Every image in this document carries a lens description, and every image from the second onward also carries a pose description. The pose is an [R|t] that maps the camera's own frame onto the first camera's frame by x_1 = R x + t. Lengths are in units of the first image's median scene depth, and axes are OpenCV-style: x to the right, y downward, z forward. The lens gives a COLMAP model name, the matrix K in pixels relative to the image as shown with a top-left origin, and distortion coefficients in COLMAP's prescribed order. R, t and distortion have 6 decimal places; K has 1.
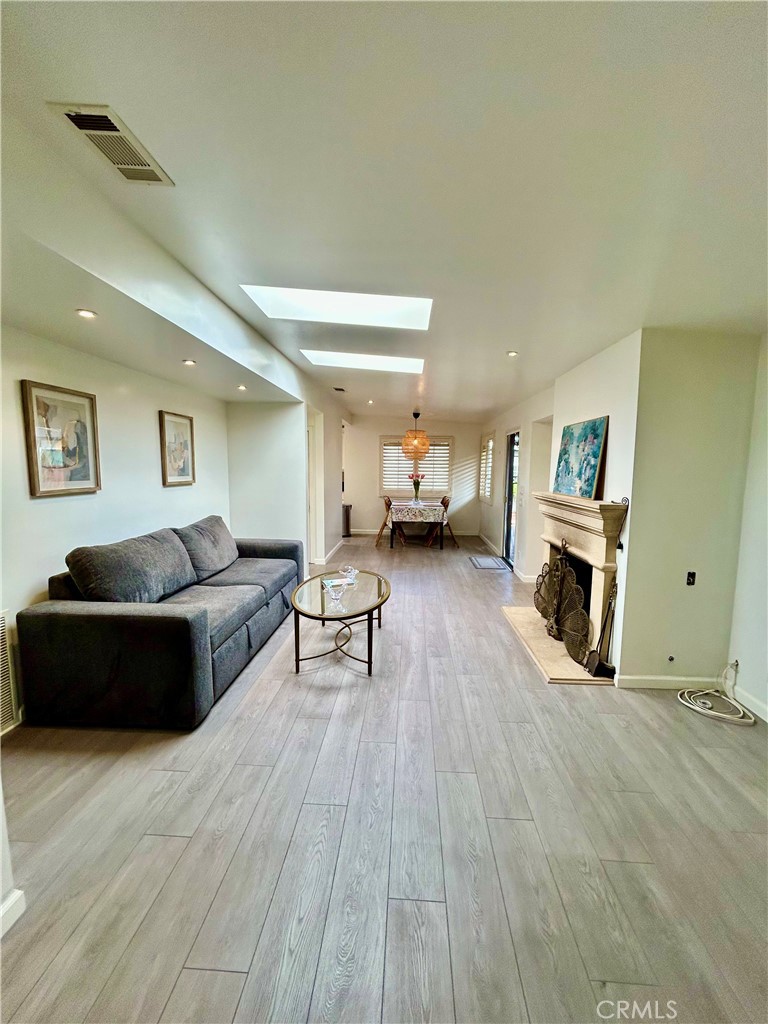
lens RADIAL K [[412.5, 0, 386.0], [0, 412.5, 512.3], [0, 0, 1]] dist [-0.000054, 0.001639]
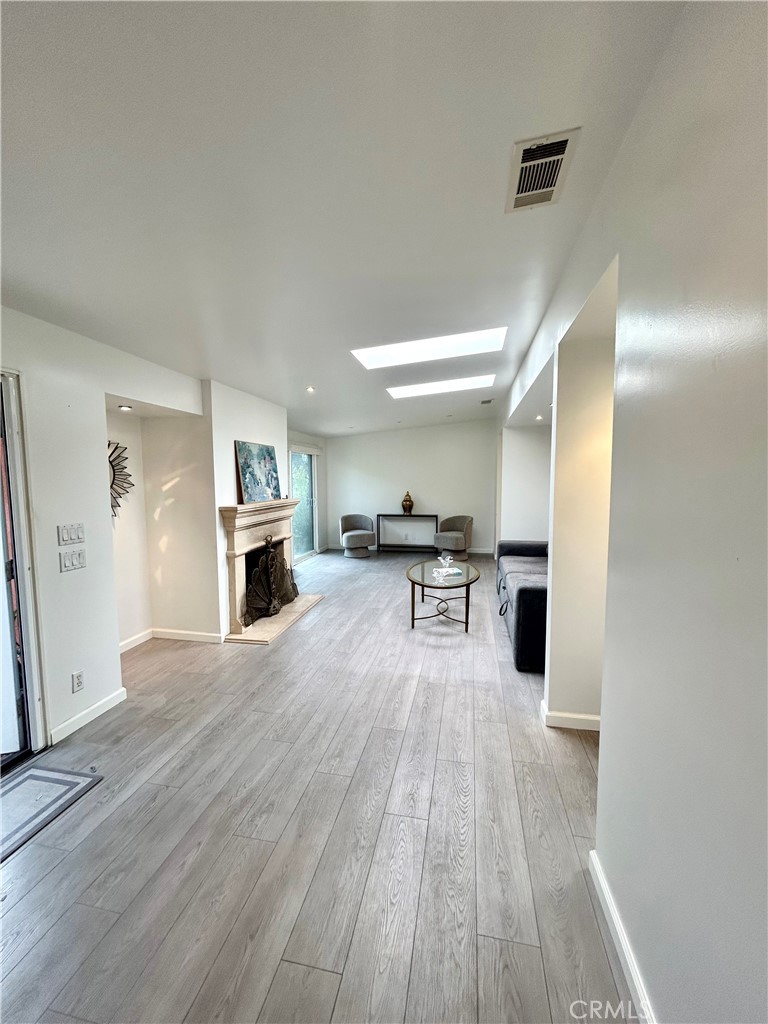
lens RADIAL K [[412.5, 0, 386.0], [0, 412.5, 512.3], [0, 0, 1]] dist [-0.000054, 0.001639]
pose [[-0.990203, -0.014429, 0.138886, -0.102622], [0.012931, 0.980897, 0.194097, -0.254747], [-0.139033, 0.193992, -0.971101, 2.238912]]
